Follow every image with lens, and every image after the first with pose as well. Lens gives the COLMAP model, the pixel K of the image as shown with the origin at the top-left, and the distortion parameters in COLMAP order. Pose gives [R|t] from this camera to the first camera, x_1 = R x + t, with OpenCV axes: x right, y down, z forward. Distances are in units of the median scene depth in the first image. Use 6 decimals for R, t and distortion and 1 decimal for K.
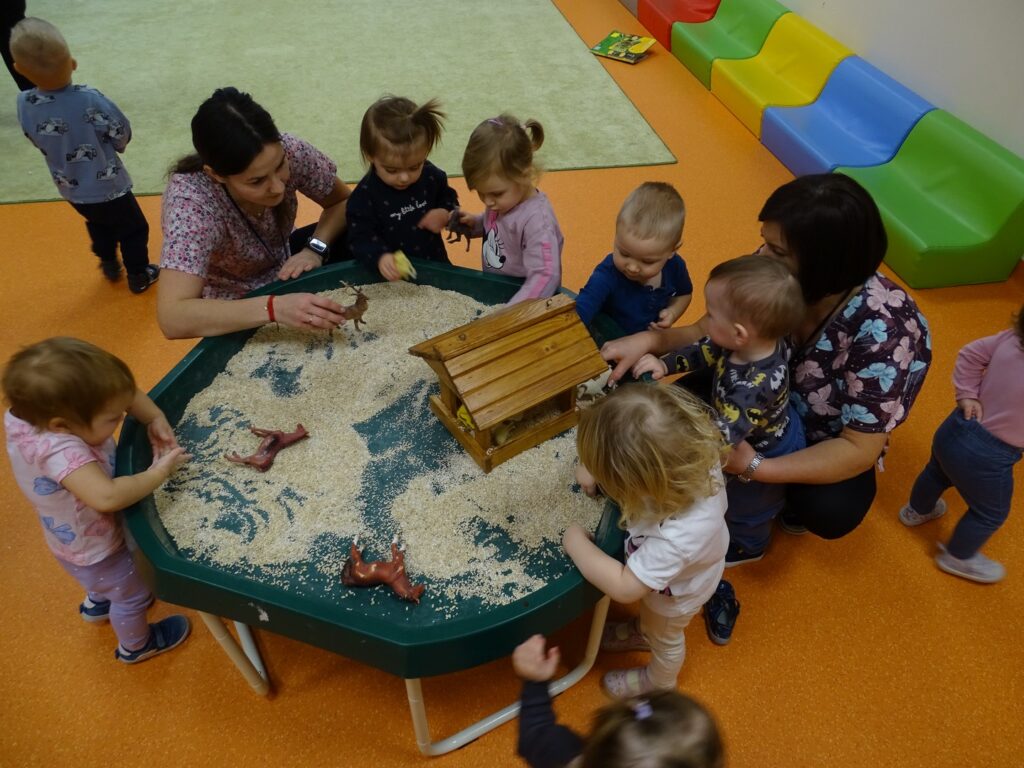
lens RADIAL K [[715.1, 0, 512.0], [0, 715.1, 384.0], [0, 0, 1]] dist [-0.003850, -0.005801]
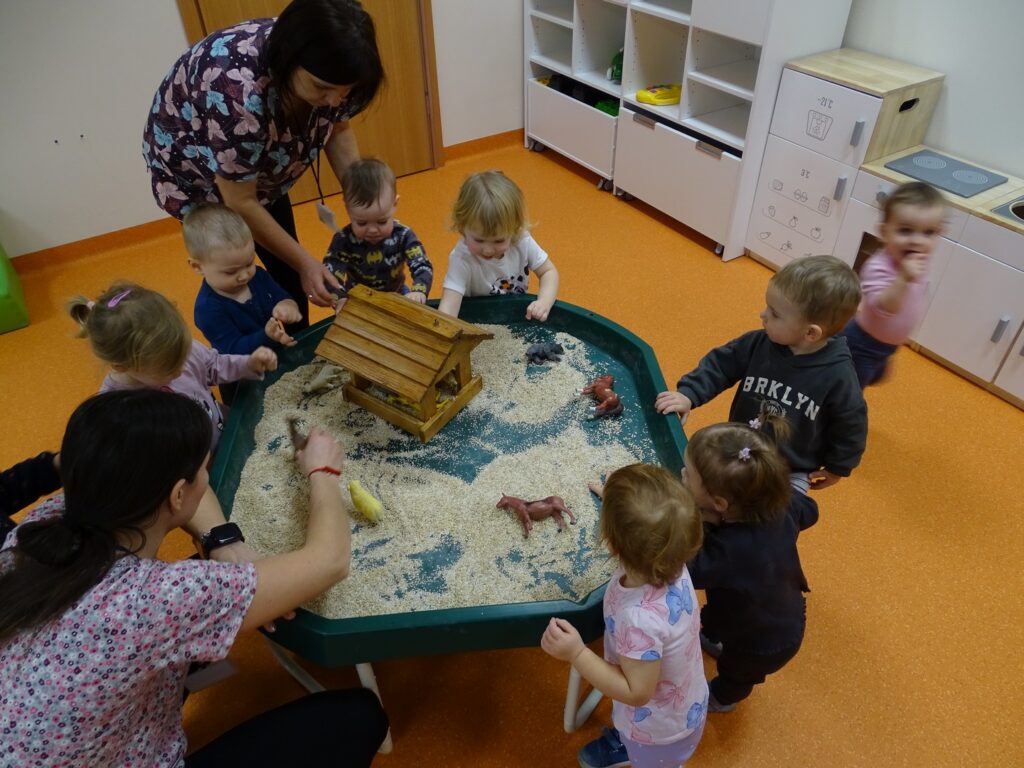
lens RADIAL K [[715.1, 0, 512.0], [0, 715.1, 384.0], [0, 0, 1]] dist [-0.003850, -0.005801]
pose [[-0.365440, -0.618337, 0.695783, -0.889158], [0.641206, 0.374630, 0.669706, -0.653400], [-0.674765, 0.690878, 0.259577, 0.621107]]
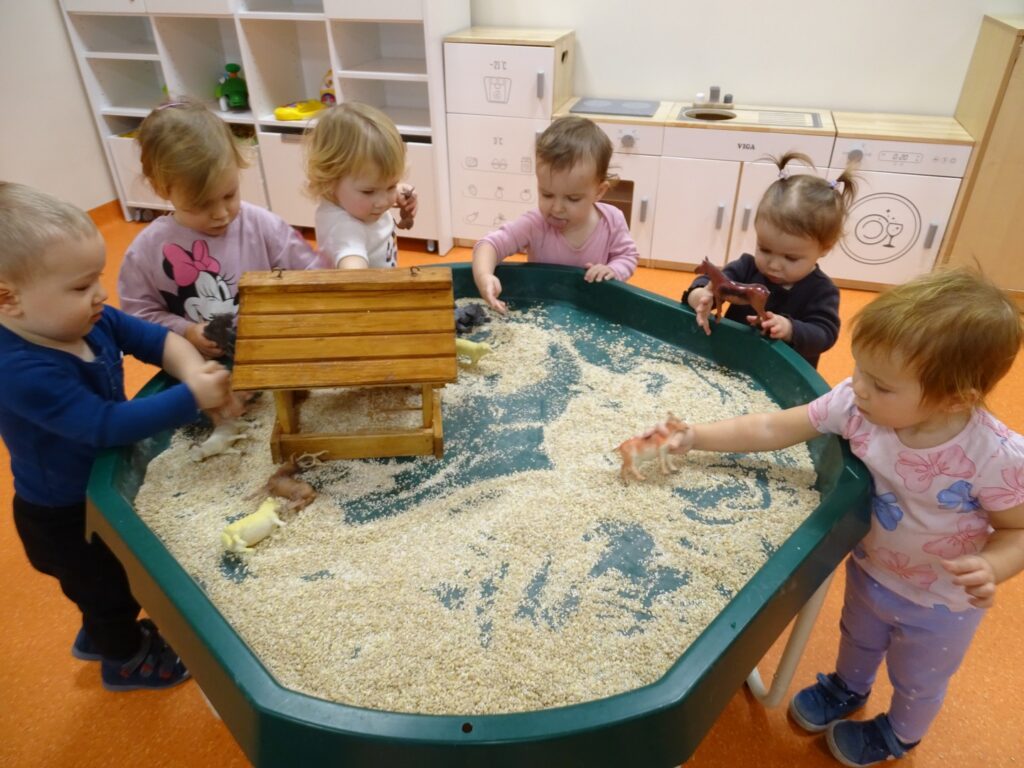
lens RADIAL K [[715.1, 0, 512.0], [0, 715.1, 384.0], [0, 0, 1]] dist [-0.003850, -0.005801]
pose [[-0.884925, -0.275066, 0.375829, -0.448799], [0.300806, 0.278507, 0.912113, -0.643730], [-0.355562, 0.920203, -0.163716, 1.088656]]
